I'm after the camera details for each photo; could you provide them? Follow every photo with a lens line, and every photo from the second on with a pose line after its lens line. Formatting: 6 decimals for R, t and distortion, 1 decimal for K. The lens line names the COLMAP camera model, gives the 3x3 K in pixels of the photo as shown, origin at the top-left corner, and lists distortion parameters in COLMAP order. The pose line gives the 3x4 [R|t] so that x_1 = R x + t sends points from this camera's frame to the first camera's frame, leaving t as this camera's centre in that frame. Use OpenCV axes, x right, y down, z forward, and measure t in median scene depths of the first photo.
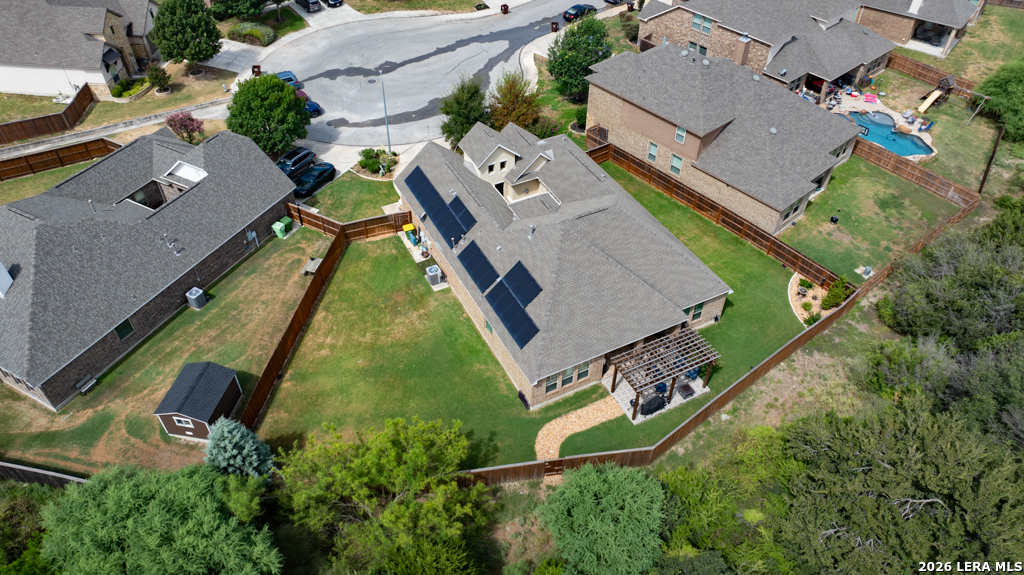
lens RADIAL K [[717.1, 0, 512.0], [0, 717.1, 287.5], [0, 0, 1]] dist [-0.027532, 0.019832]
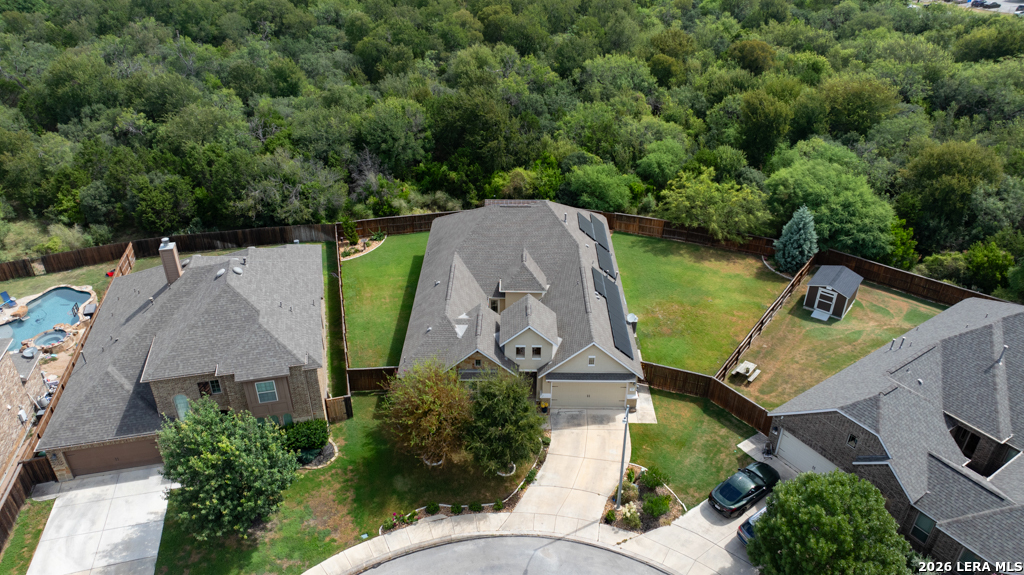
lens RADIAL K [[717.1, 0, 512.0], [0, 717.1, 287.5], [0, 0, 1]] dist [-0.027532, 0.019832]
pose [[-0.886601, -0.249042, 0.389765, -0.322857], [0.309470, 0.306873, 0.900032, -0.949296], [-0.343754, 0.918590, -0.195003, 1.115369]]
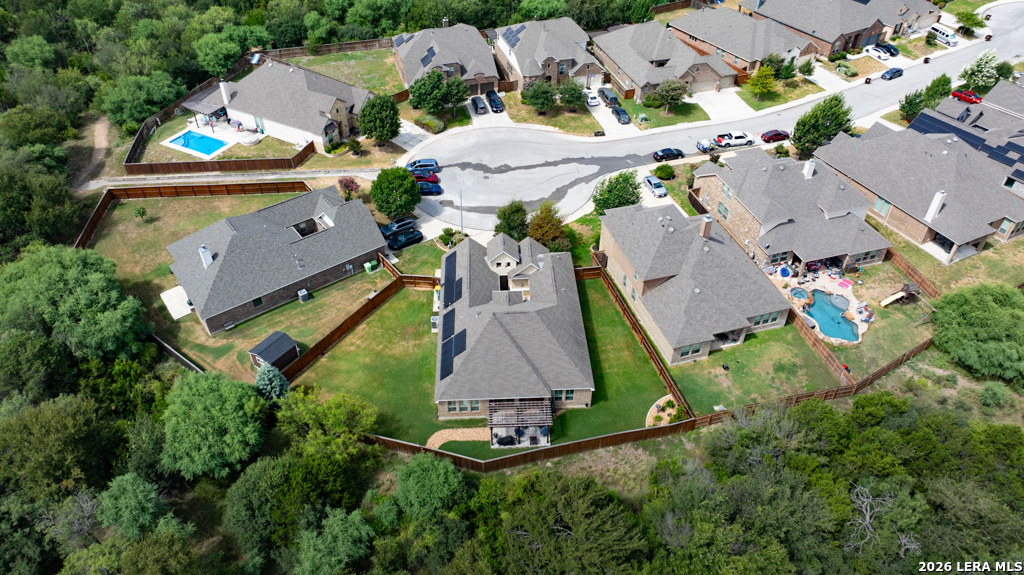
lens RADIAL K [[717.1, 0, 512.0], [0, 717.1, 287.5], [0, 0, 1]] dist [-0.027532, 0.019832]
pose [[0.909830, 0.266505, -0.318095, 0.477312], [-0.282180, 0.959356, -0.003341, -0.121226], [0.304276, 0.092799, 0.948053, -0.402260]]
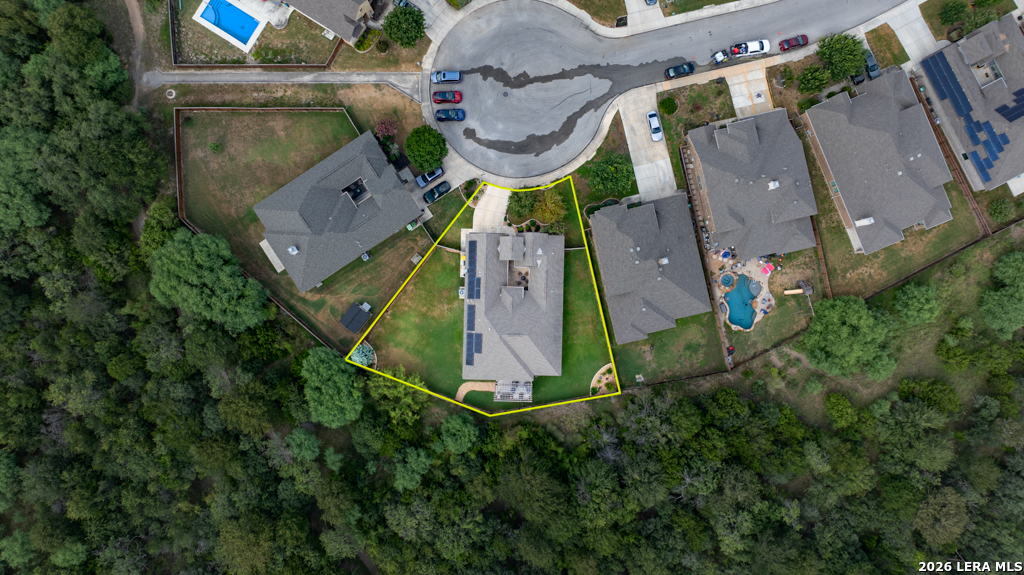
lens RADIAL K [[717.1, 0, 512.0], [0, 717.1, 287.5], [0, 0, 1]] dist [-0.027532, 0.019832]
pose [[0.879137, 0.476440, -0.011150, 0.043014], [-0.317127, 0.602313, 0.732563, -1.575044], [0.355738, -0.640487, 0.680607, -0.421896]]
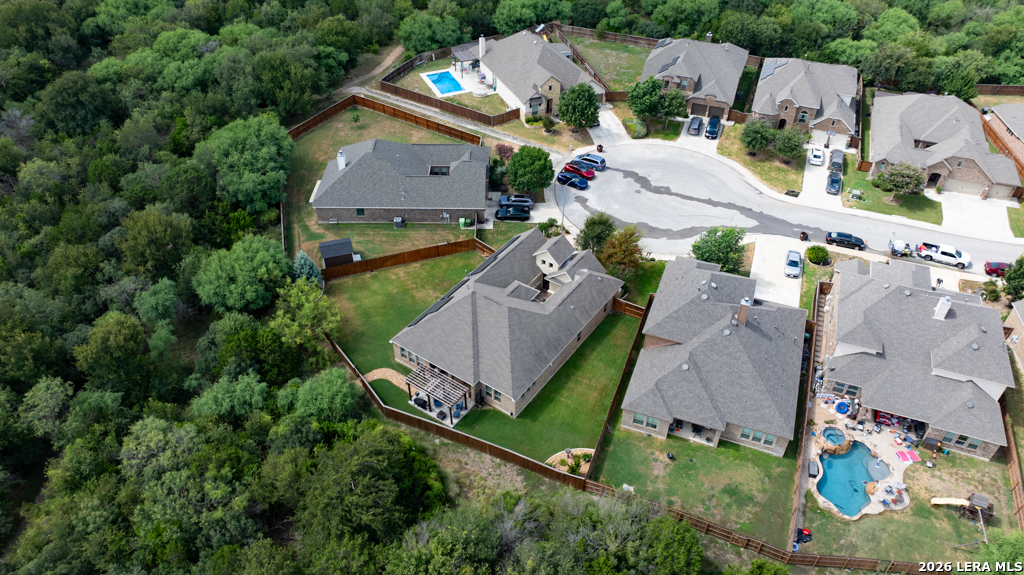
lens RADIAL K [[717.1, 0, 512.0], [0, 717.1, 287.5], [0, 0, 1]] dist [-0.027532, 0.019832]
pose [[0.463122, 0.570495, -0.678273, 0.980842], [-0.605247, 0.762631, 0.228188, -0.422950], [0.647452, 0.304844, 0.698482, -0.084359]]
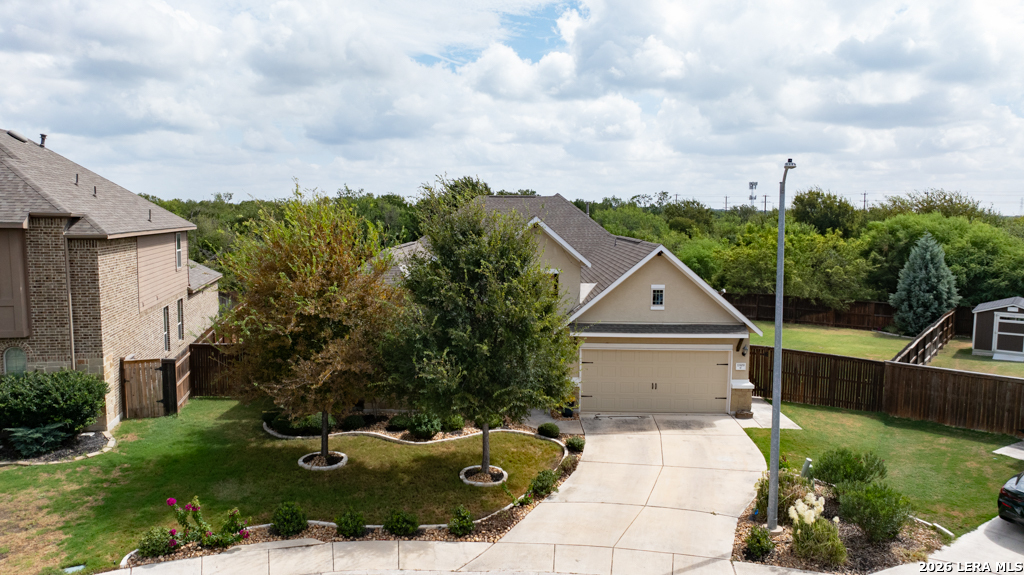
lens RADIAL K [[717.1, 0, 512.0], [0, 717.1, 287.5], [0, 0, 1]] dist [-0.027532, 0.019832]
pose [[-0.884534, -0.056745, 0.463011, -0.226632], [0.310991, 0.668070, 0.675994, -0.484912], [-0.347683, 0.741932, -0.573283, 1.264882]]
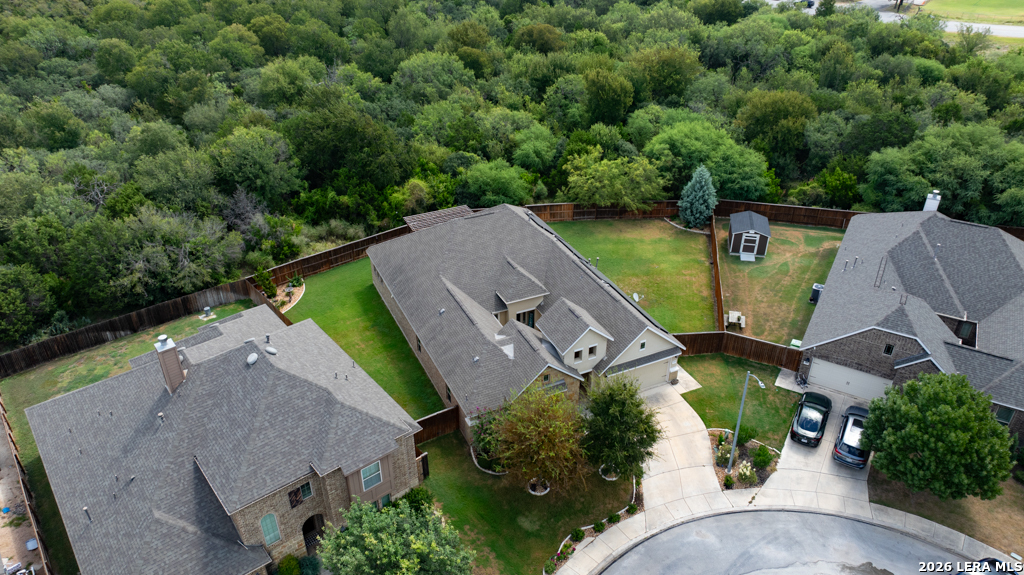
lens RADIAL K [[717.1, 0, 512.0], [0, 717.1, 287.5], [0, 0, 1]] dist [-0.027532, 0.019832]
pose [[-0.999427, -0.021058, 0.026481, 0.017995], [0.020026, 0.262648, 0.964684, -0.983244], [-0.027270, 0.964662, -0.262076, 1.158346]]
